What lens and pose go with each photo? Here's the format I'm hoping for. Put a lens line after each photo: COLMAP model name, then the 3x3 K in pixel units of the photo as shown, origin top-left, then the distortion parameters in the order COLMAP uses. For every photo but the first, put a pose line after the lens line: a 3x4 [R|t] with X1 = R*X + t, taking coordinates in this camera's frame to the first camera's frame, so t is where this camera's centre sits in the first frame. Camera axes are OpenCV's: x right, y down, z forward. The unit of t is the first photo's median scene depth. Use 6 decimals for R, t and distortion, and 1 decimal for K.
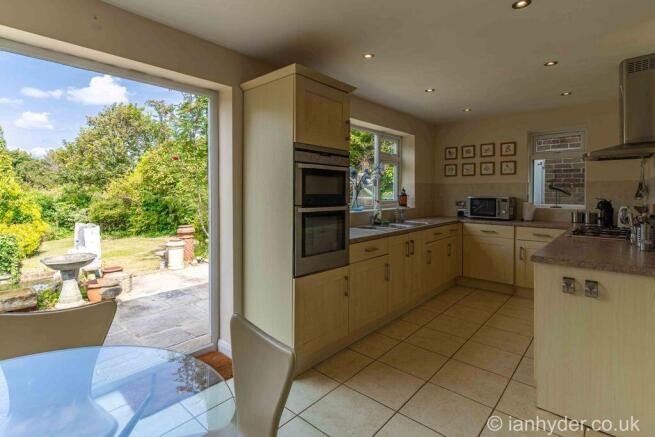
lens RADIAL K [[323.5, 0, 321.0], [0, 323.5, 193.7], [0, 0, 1]] dist [0.016419, -0.001943]
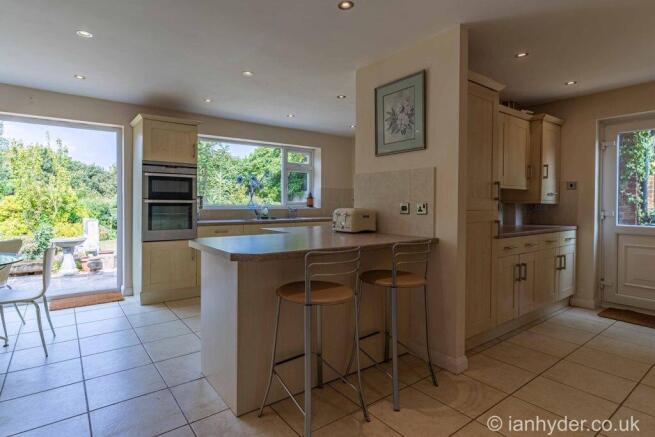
lens RADIAL K [[344.9, 0, 308.9], [0, 344.9, 202.1], [0, 0, 1]] dist [0.025598, 0.000390]
pose [[0.976952, 0.002646, -0.213441, 0.547049], [-0.004114, 0.999971, -0.006433, 0.030763], [0.213418, 0.007163, 0.976935, -0.267776]]
